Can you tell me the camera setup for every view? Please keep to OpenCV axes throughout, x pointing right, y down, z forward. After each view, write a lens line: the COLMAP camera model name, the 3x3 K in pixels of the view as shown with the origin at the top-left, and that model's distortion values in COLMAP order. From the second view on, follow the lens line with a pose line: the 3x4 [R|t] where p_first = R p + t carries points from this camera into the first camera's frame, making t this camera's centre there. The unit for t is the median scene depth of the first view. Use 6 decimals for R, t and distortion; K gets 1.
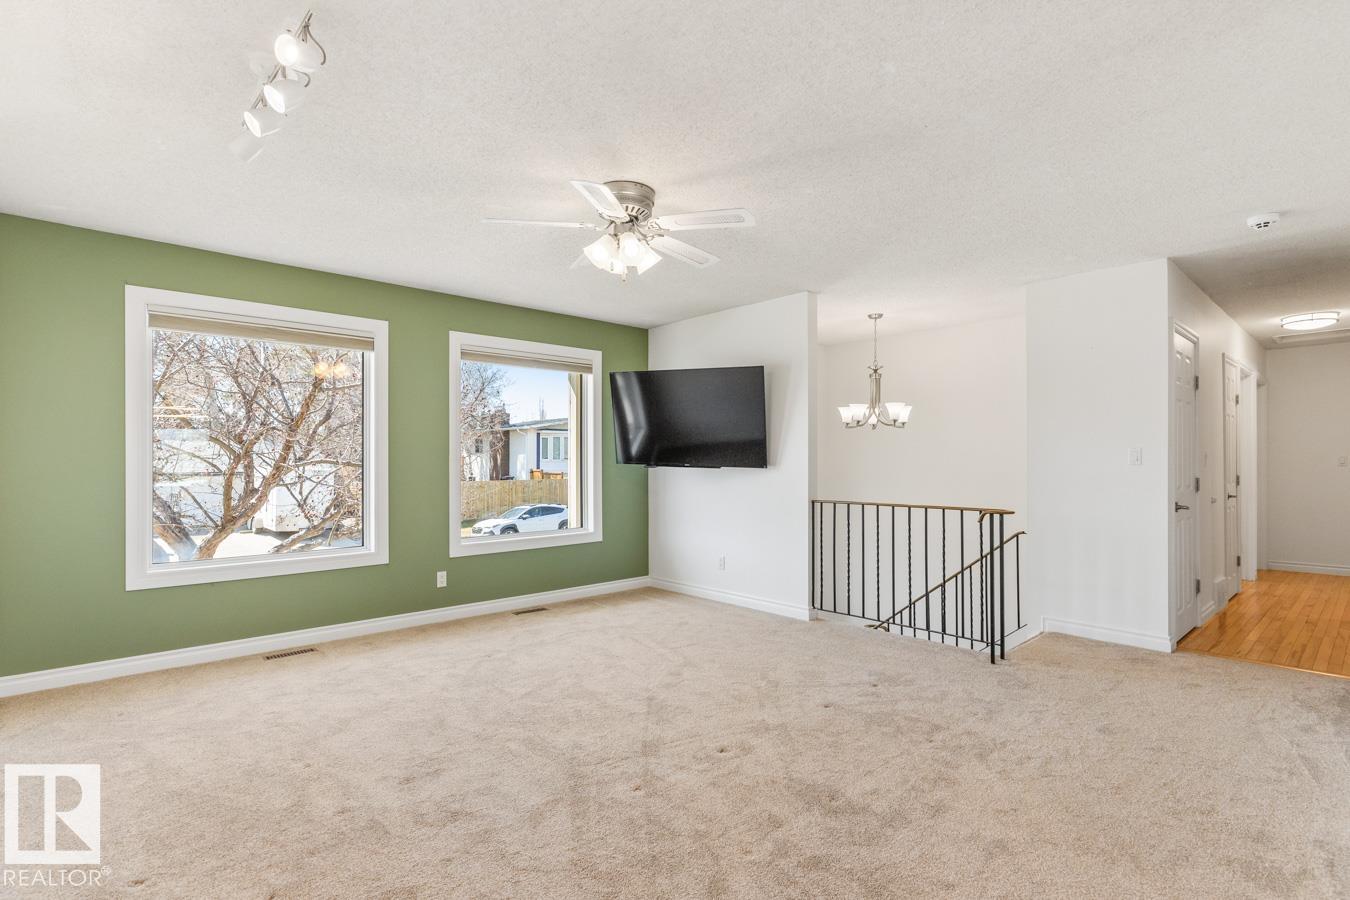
lens RADIAL K [[651.3, 0, 654.9], [0, 651.3, 460.6], [0, 0, 1]] dist [0.004411, -0.000616]
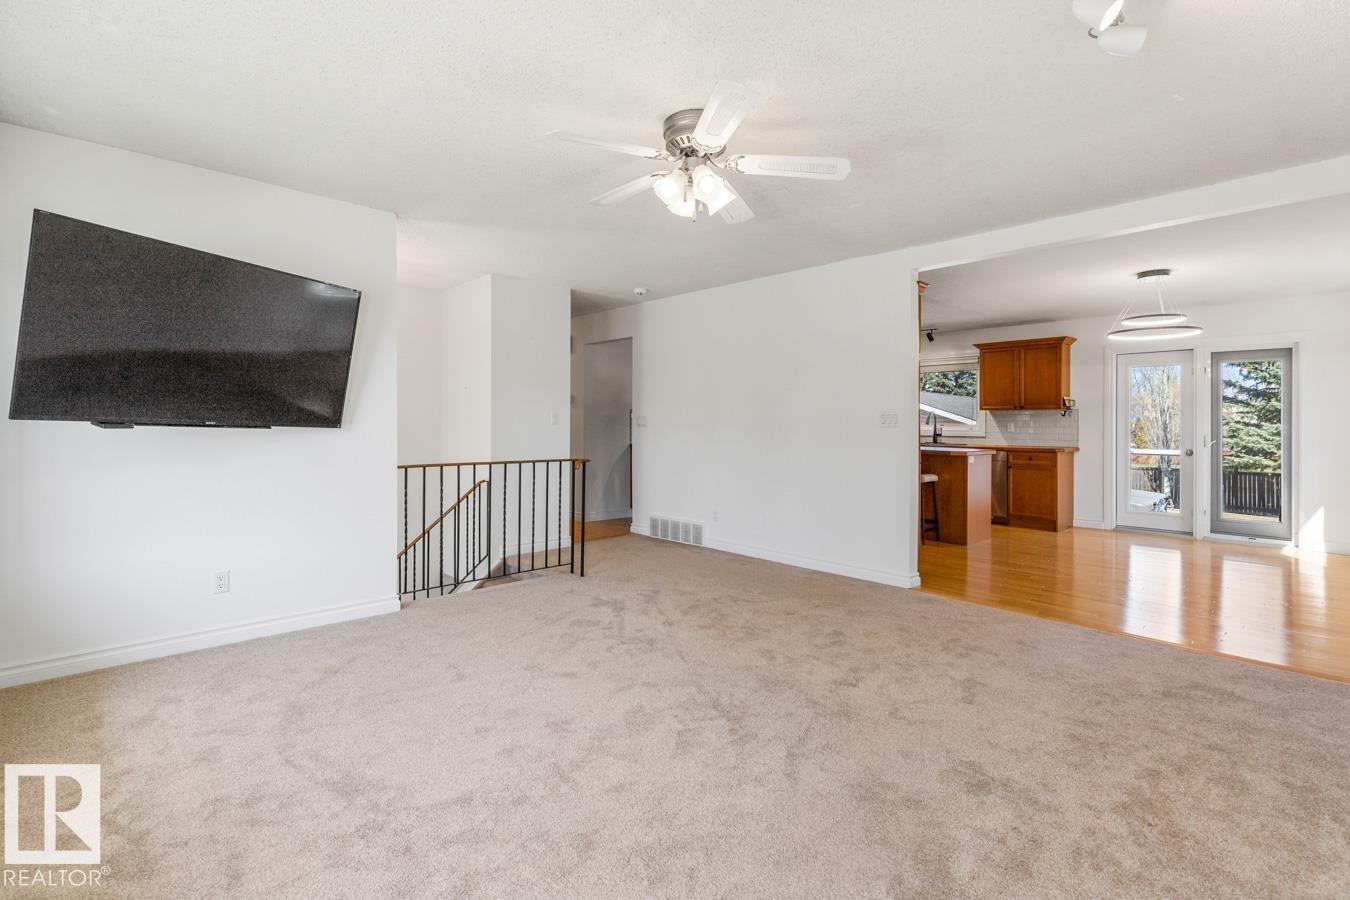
lens RADIAL K [[651.3, 0, 654.2], [0, 651.3, 422.1], [0, 0, 1]] dist [0.004411, -0.000616]
pose [[-0.044539, 0.004783, 0.998996, -0.626489], [-0.008120, 0.999954, -0.005150, 0.005958], [-0.998975, -0.008342, -0.044498, 0.725135]]
